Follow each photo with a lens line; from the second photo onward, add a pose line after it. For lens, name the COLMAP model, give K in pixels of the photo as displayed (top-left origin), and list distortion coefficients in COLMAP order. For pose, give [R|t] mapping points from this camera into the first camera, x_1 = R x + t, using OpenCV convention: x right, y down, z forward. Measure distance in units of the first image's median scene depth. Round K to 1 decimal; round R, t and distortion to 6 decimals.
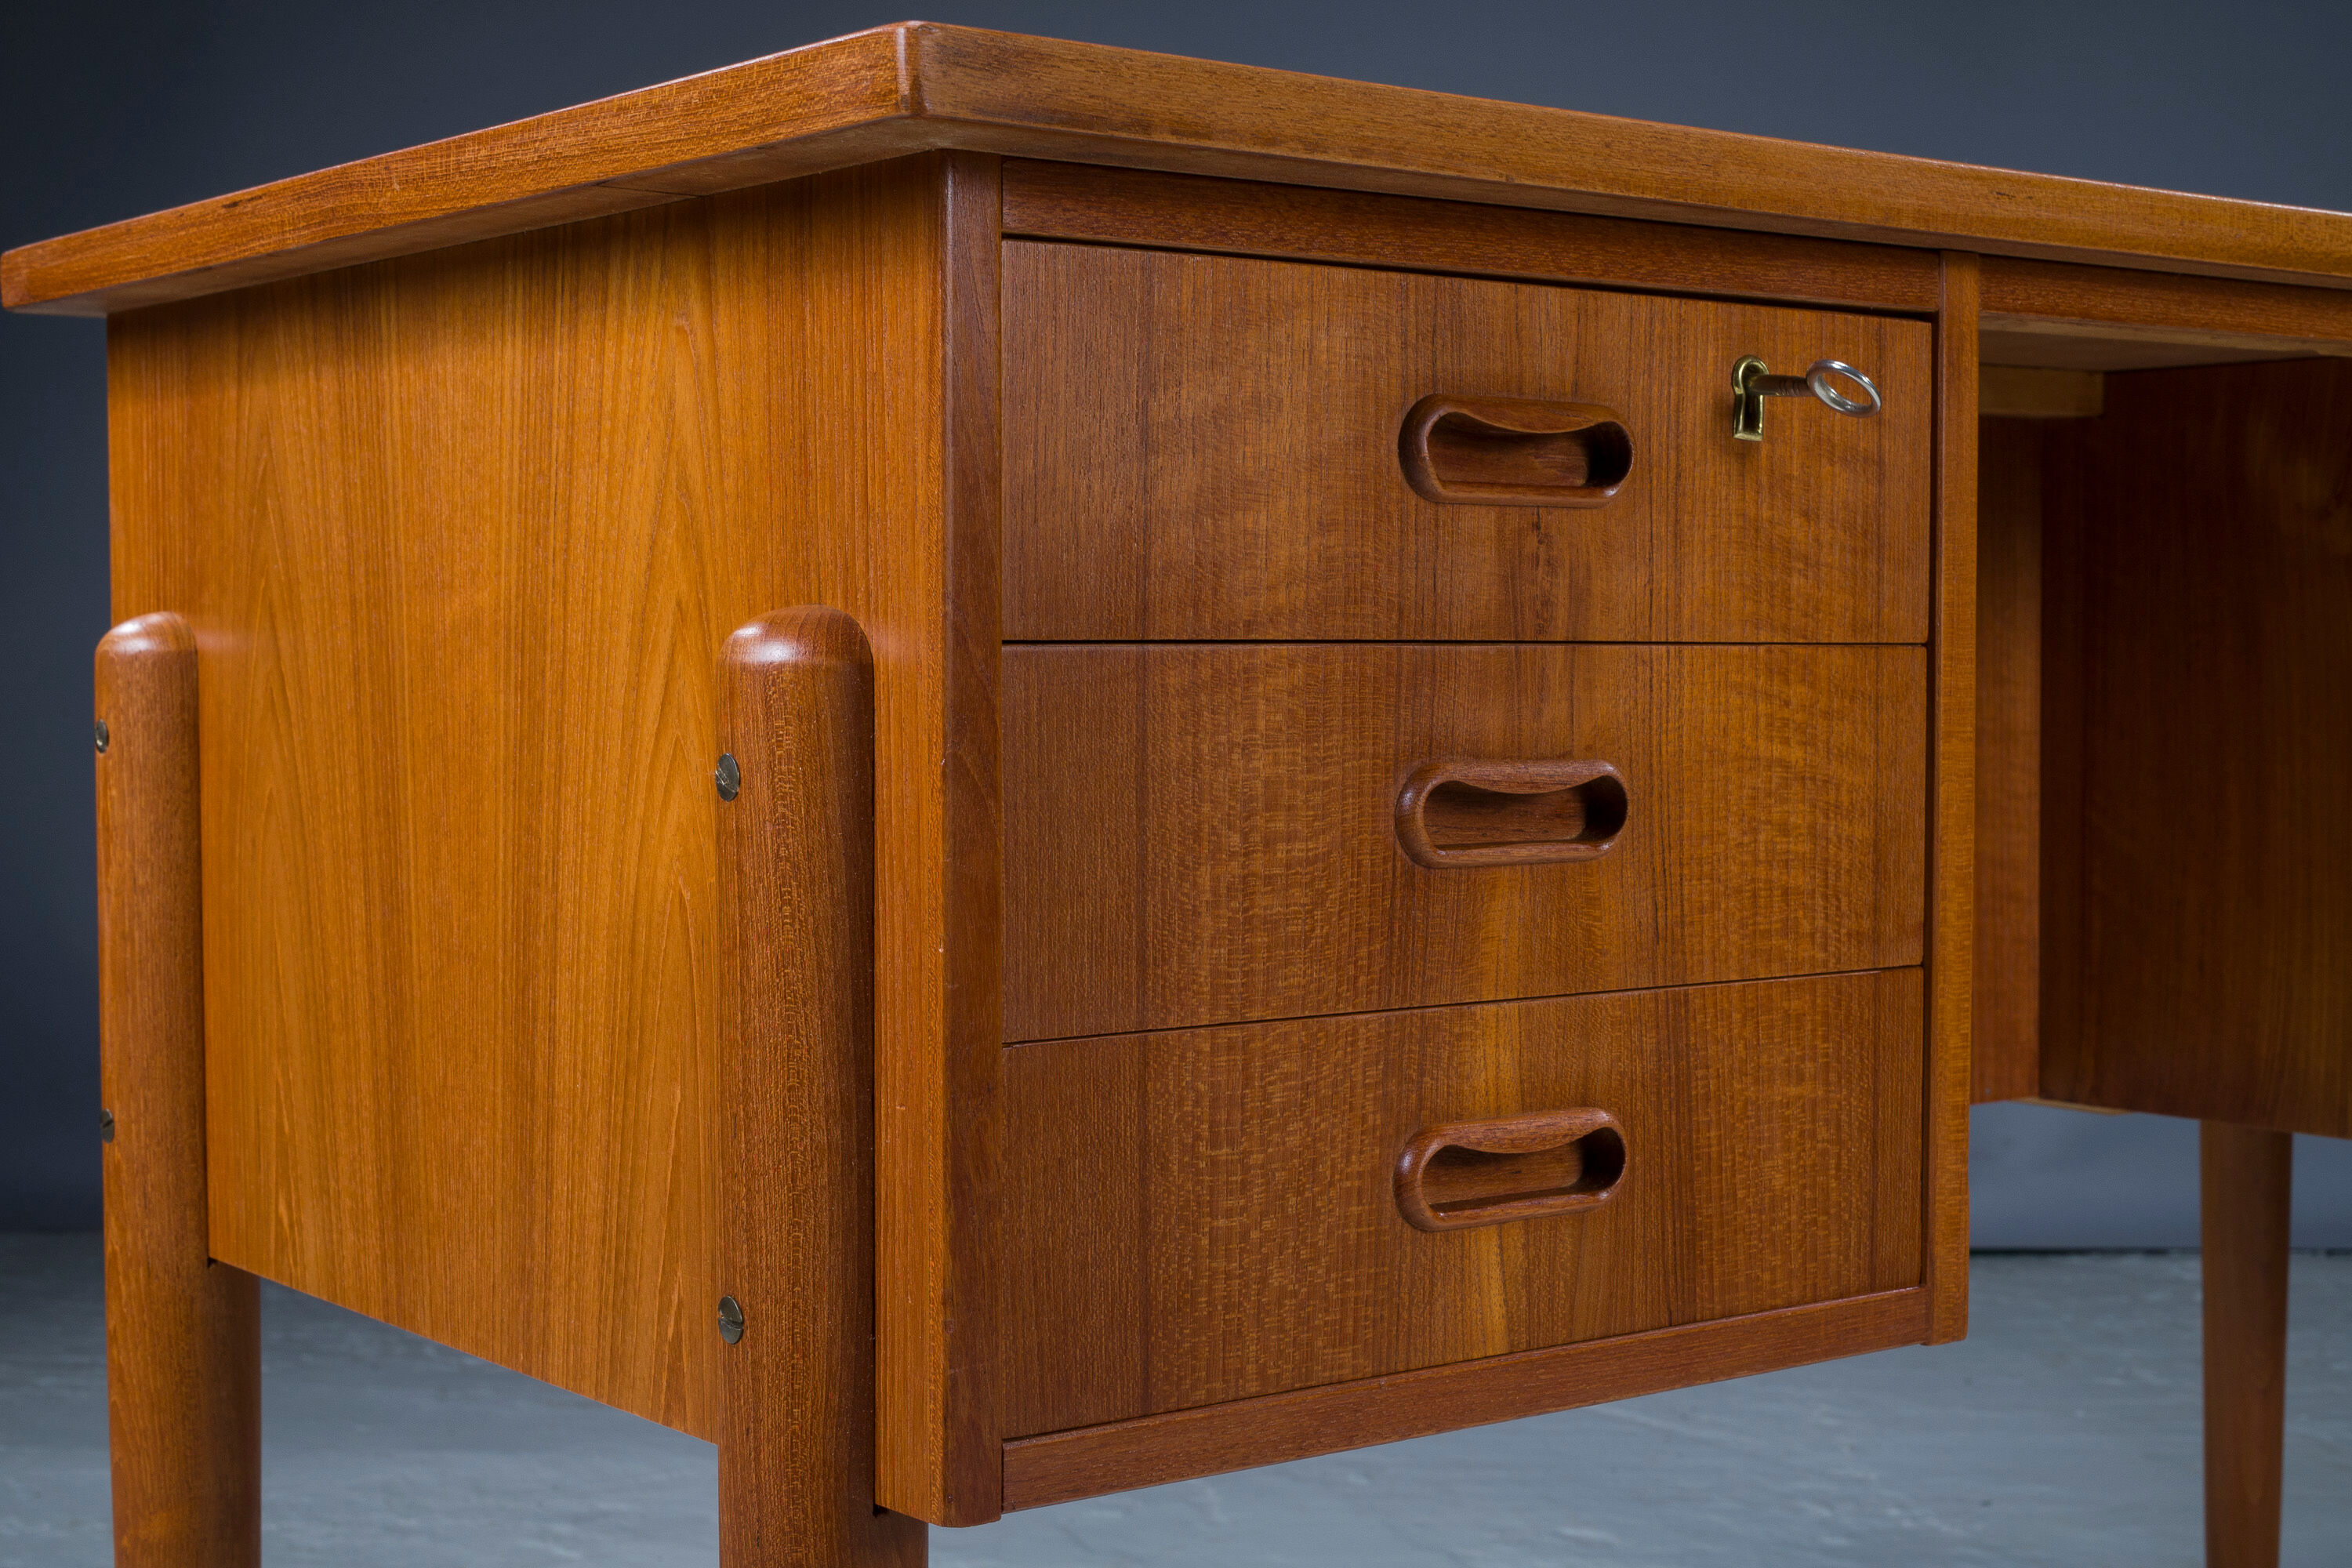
lens RADIAL K [[3445.0, 0, 1176.0], [0, 3445.0, 784.0], [0, 0, 1]] dist [-0.018711, -0.038162]
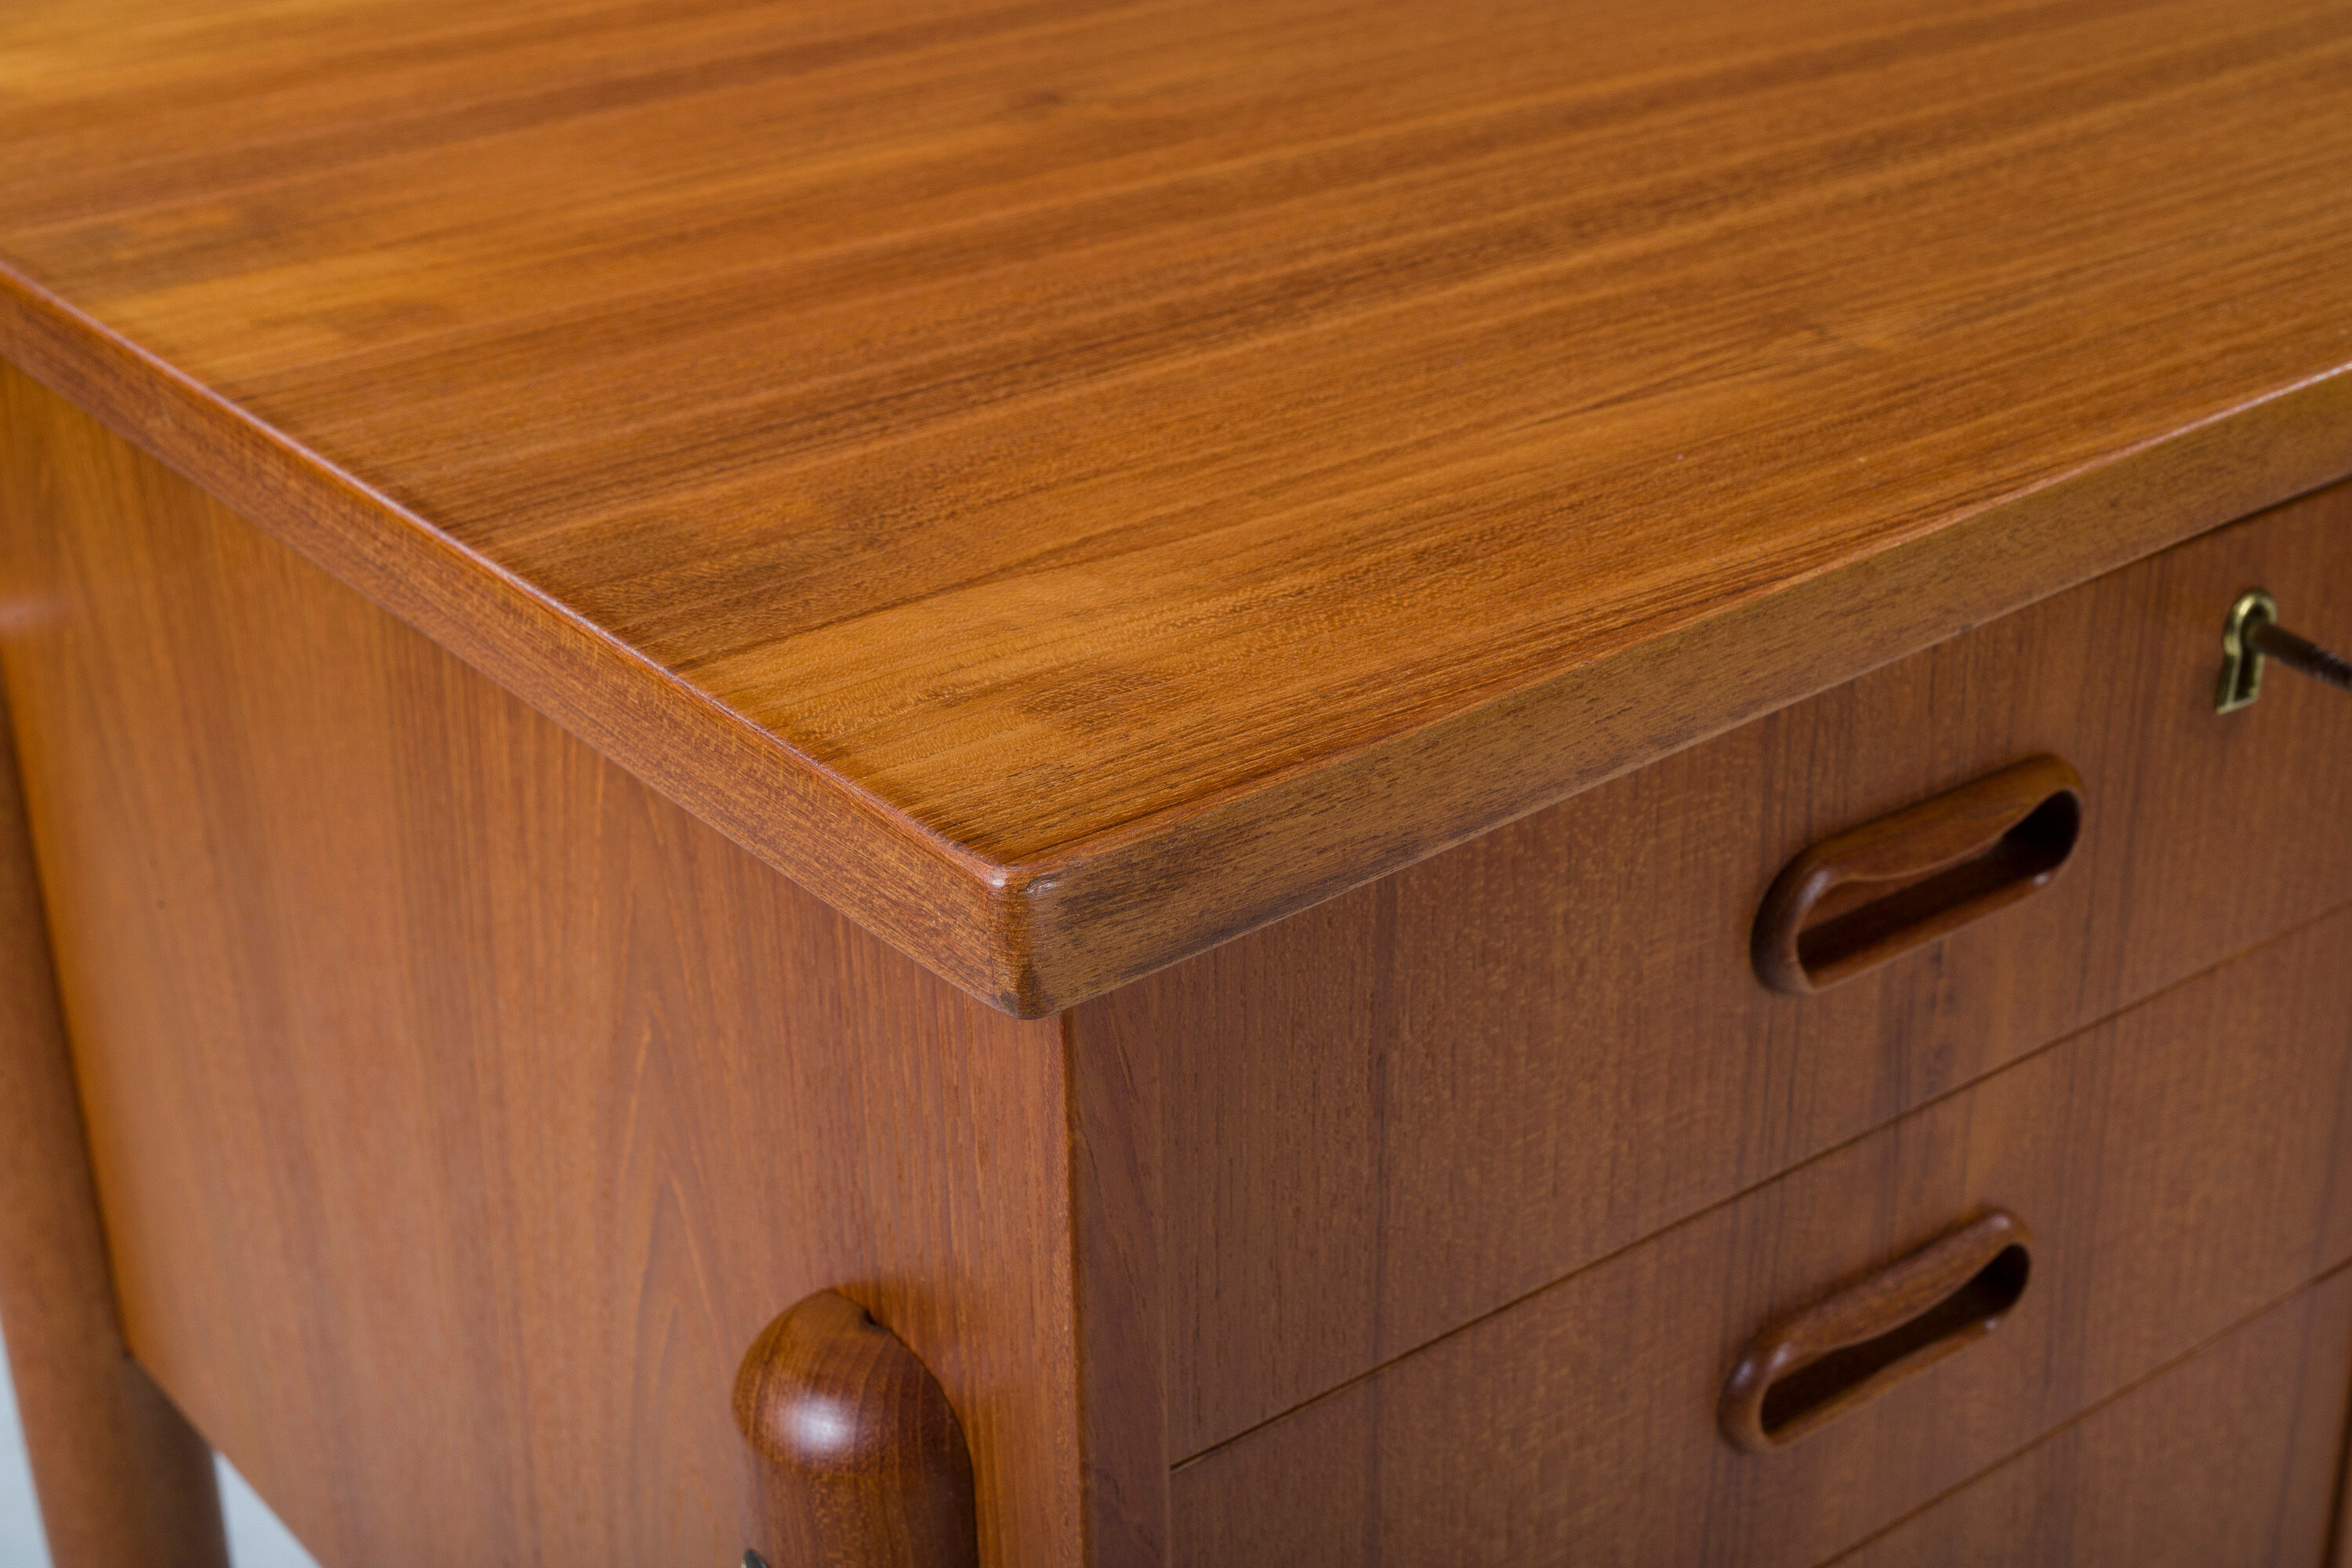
lens RADIAL K [[3445.0, 0, 1176.0], [0, 3445.0, 784.0], [0, 0, 1]] dist [-0.018711, -0.038162]
pose [[0.999847, -0.016661, -0.005415, -0.038435], [0.017458, 0.921800, 0.387273, -0.365260], [-0.001461, -0.387308, 0.921949, 0.395812]]
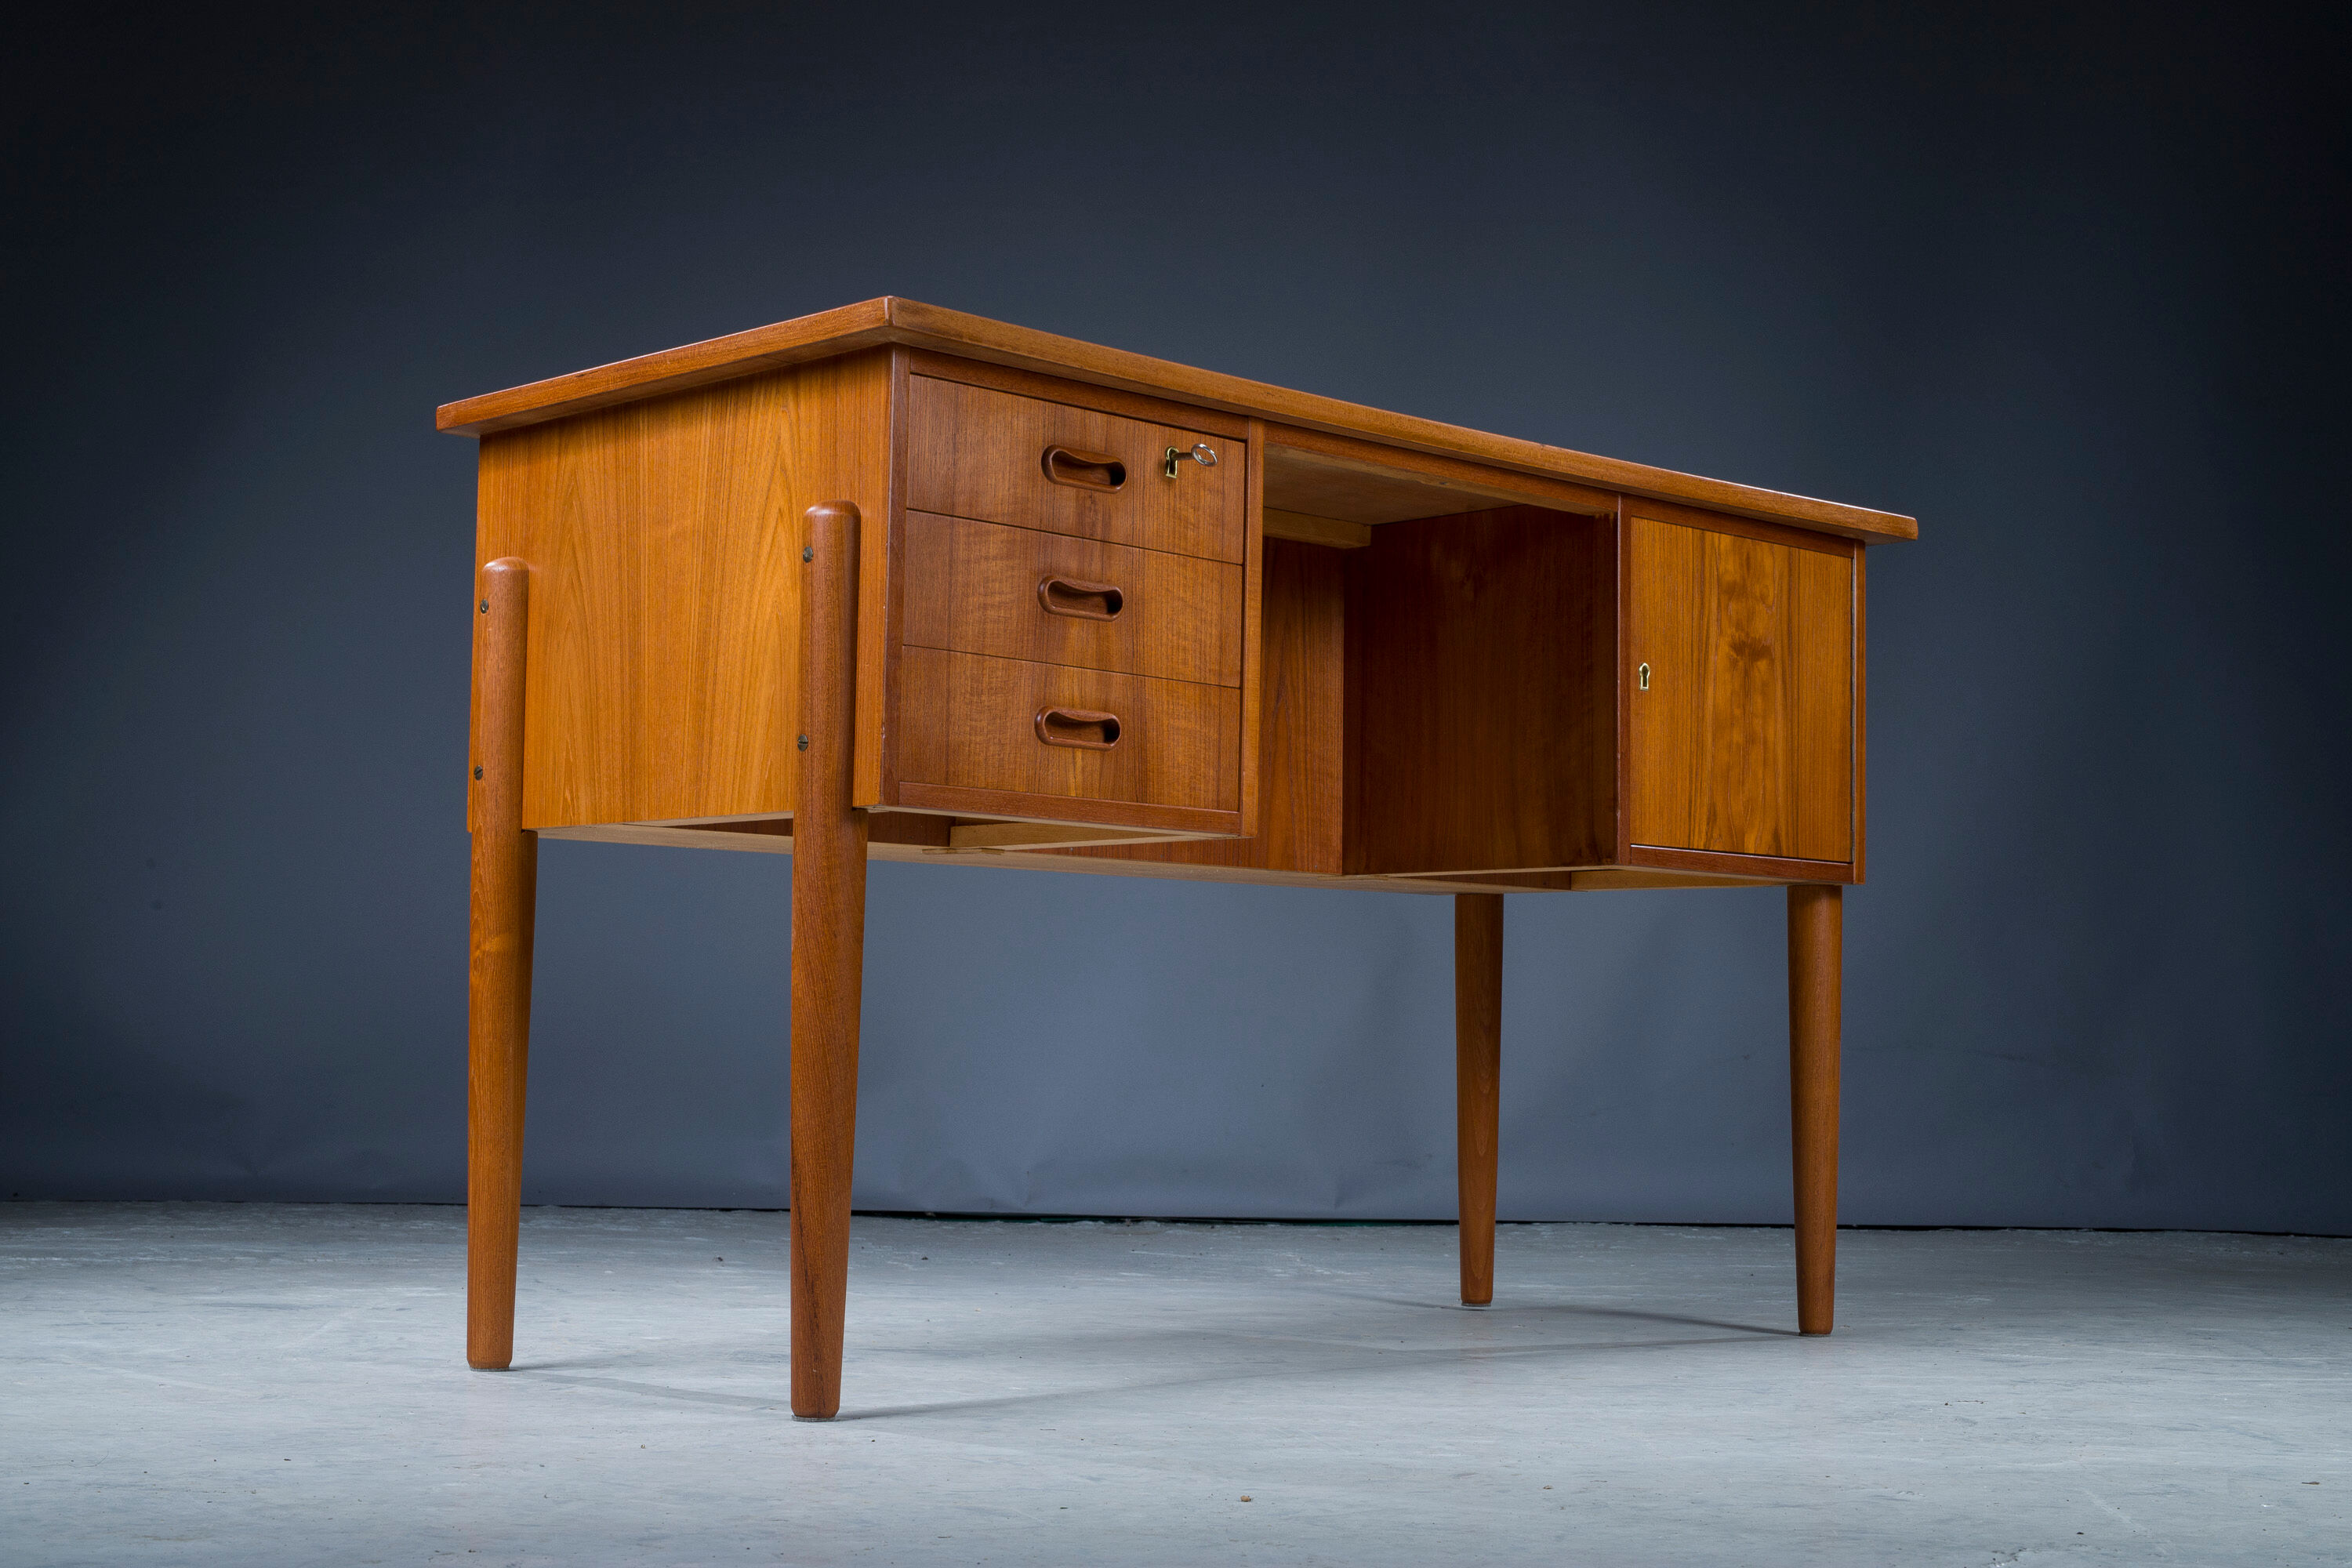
lens RADIAL K [[3253.2, 0, 1176.0], [0, 3253.2, 784.0], [0, 0, 1]] dist [-0.019401, 0.065805]
pose [[0.993516, 0.026862, 0.110471, -0.108392], [-0.012679, 0.991803, -0.127143, 0.481450], [-0.112981, 0.124918, 0.985713, -1.538717]]
